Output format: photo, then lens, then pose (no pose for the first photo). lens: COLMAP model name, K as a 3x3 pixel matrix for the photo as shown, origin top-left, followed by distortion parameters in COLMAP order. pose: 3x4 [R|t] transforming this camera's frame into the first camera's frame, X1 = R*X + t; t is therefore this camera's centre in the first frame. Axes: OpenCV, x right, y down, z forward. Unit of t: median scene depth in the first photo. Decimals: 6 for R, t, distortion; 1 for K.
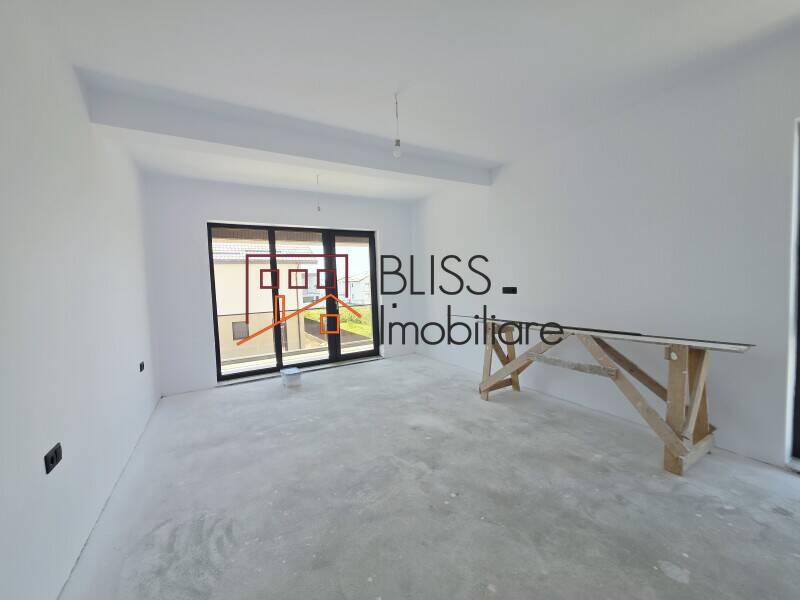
lens RADIAL K [[317.7, 0, 397.4], [0, 317.7, 296.5], [0, 0, 1]] dist [0.001574, -0.000386]
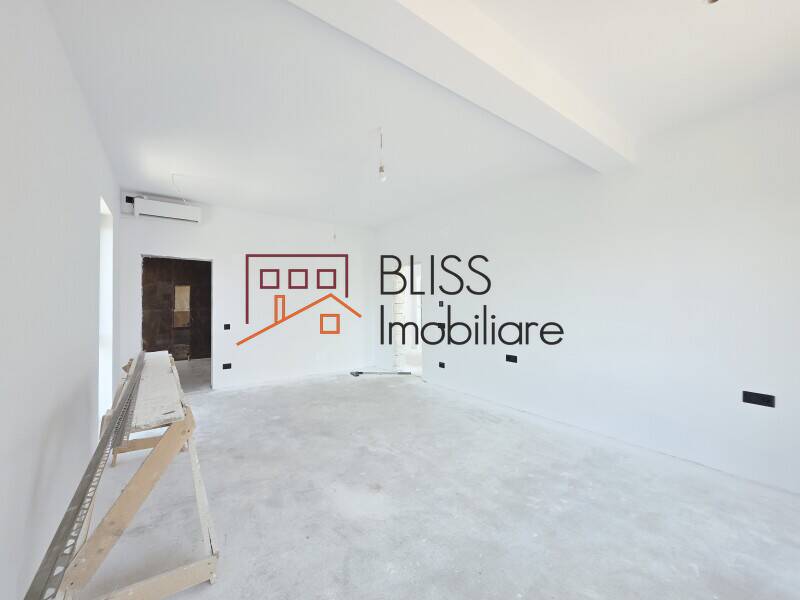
lens RADIAL K [[317.7, 0, 398.7], [0, 317.7, 300.6], [0, 0, 1]] dist [0.001574, -0.000386]
pose [[-0.992602, 0.042948, -0.113563, 0.071488], [0.038103, 0.998283, 0.044498, -0.066985], [0.115279, 0.039842, -0.992534, 1.727385]]
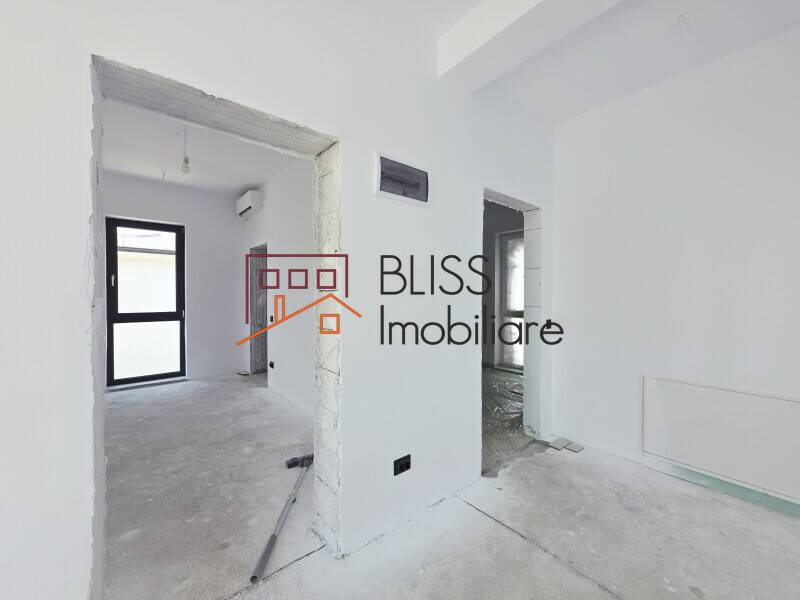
lens RADIAL K [[317.7, 0, 399.8], [0, 317.7, 298.1], [0, 0, 1]] dist [0.001574, -0.000386]
pose [[-0.176992, 0.036412, 0.983538, -0.728030], [0.052169, 0.998258, -0.027569, 0.073668], [-0.982829, 0.046431, -0.178583, -0.311772]]
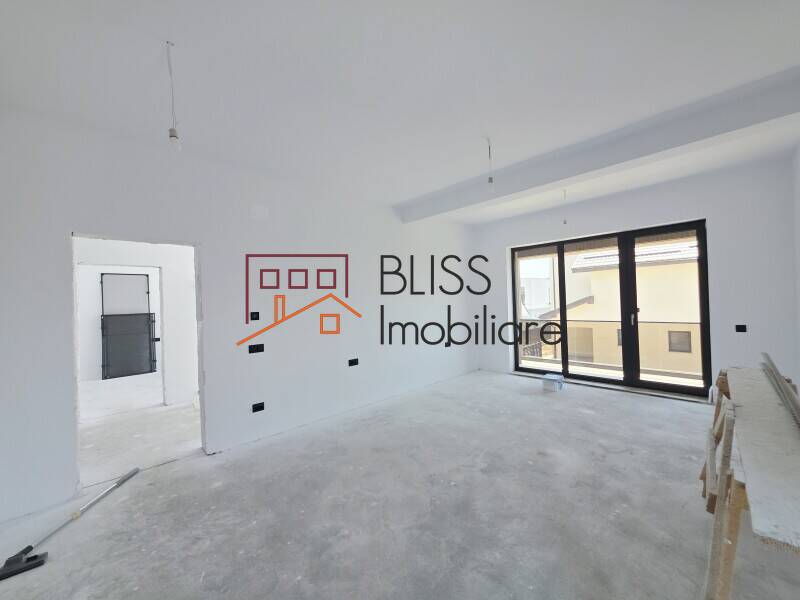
lens RADIAL K [[317.7, 0, 397.2], [0, 317.7, 299.0], [0, 0, 1]] dist [0.001574, -0.000386]
pose [[0.245054, 0.024485, -0.969200, 0.853228], [-0.018476, 0.999617, 0.020581, -0.060931], [0.969333, 0.012864, 0.245413, 0.332494]]
